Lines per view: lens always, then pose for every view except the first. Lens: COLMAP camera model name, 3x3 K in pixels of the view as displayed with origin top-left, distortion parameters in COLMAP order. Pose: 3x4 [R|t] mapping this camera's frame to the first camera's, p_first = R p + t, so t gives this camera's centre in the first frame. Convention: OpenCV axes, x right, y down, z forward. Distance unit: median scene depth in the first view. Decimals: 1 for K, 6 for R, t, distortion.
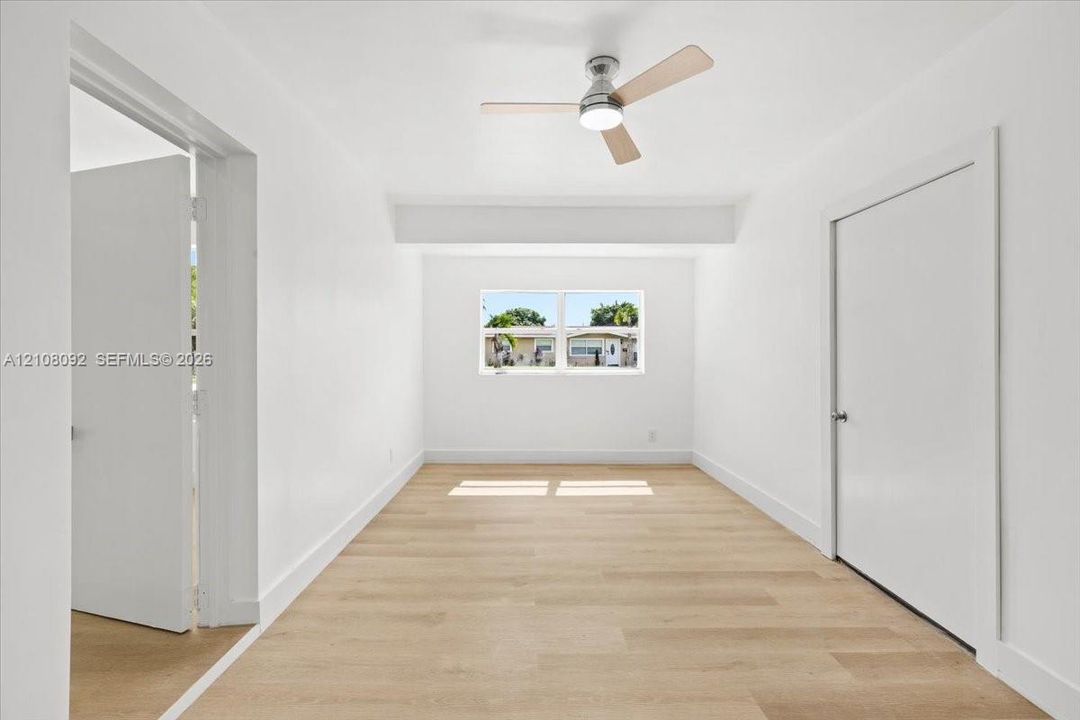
lens RADIAL K [[463.1, 0, 537.7], [0, 463.1, 348.8], [0, 0, 1]] dist [0.000194, 0.000098]
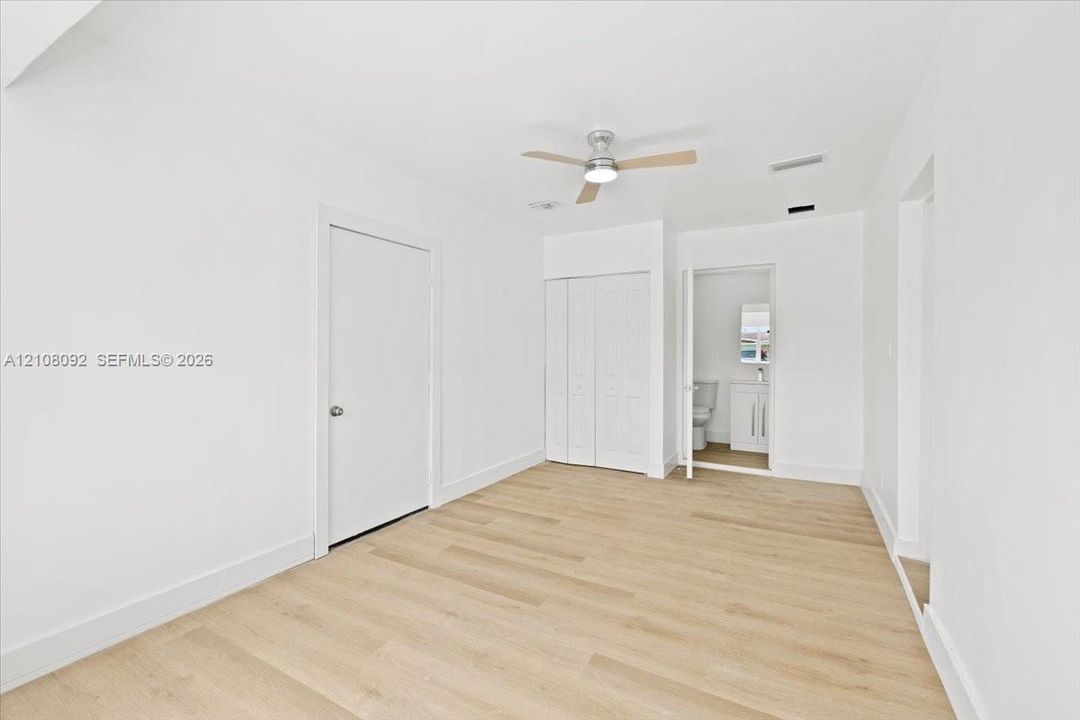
lens RADIAL K [[463.1, 0, 537.7], [0, 463.1, 348.8], [0, 0, 1]] dist [0.000194, 0.000098]
pose [[-0.863490, -0.004172, 0.504349, -0.344026], [-0.005679, 0.999983, -0.001451, 0.002965], [-0.504334, -0.004117, -0.863499, 2.044791]]
